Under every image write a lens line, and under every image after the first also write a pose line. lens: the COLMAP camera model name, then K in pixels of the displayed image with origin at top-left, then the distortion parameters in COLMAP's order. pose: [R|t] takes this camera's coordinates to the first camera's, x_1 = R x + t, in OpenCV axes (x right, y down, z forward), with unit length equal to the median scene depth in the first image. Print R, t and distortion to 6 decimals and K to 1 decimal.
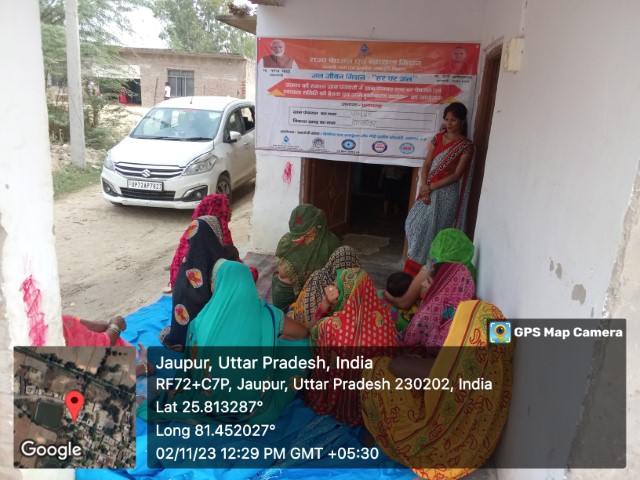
lens RADIAL K [[529.5, 0, 317.8], [0, 529.5, 236.9], [0, 0, 1]] dist [0.013560, -0.037625]
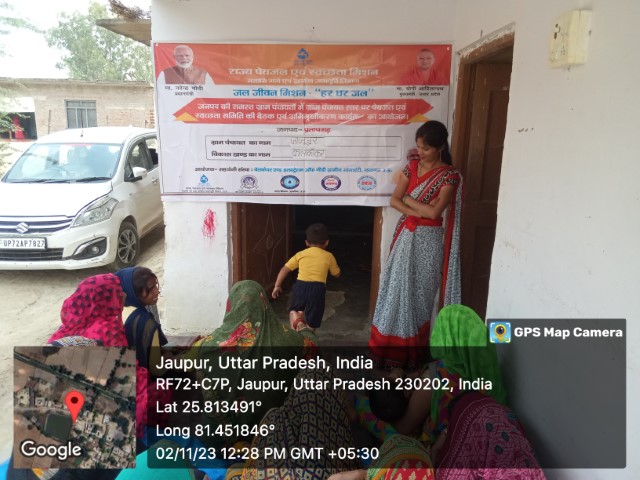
lens RADIAL K [[529.5, 0, 330.4], [0, 529.5, 235.5], [0, 0, 1]] dist [0.013560, -0.037625]
pose [[0.983133, -0.073901, 0.167294, -0.016852], [0.081678, 0.995852, -0.040086, -0.066793], [-0.163638, 0.053074, 0.985092, 0.264699]]
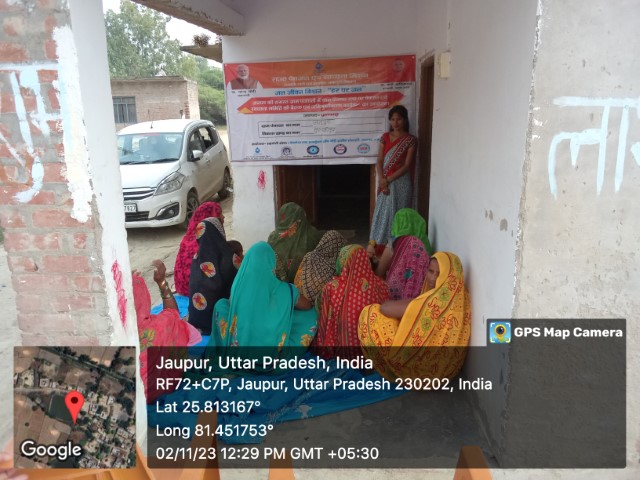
lens RADIAL K [[529.5, 0, 322.0], [0, 529.5, 238.6], [0, 0, 1]] dist [0.013560, -0.037625]
pose [[0.989740, -0.108497, 0.092971, -0.051829], [0.110149, 0.993832, -0.012814, 0.033721], [-0.091007, 0.022924, 0.995586, -0.142561]]
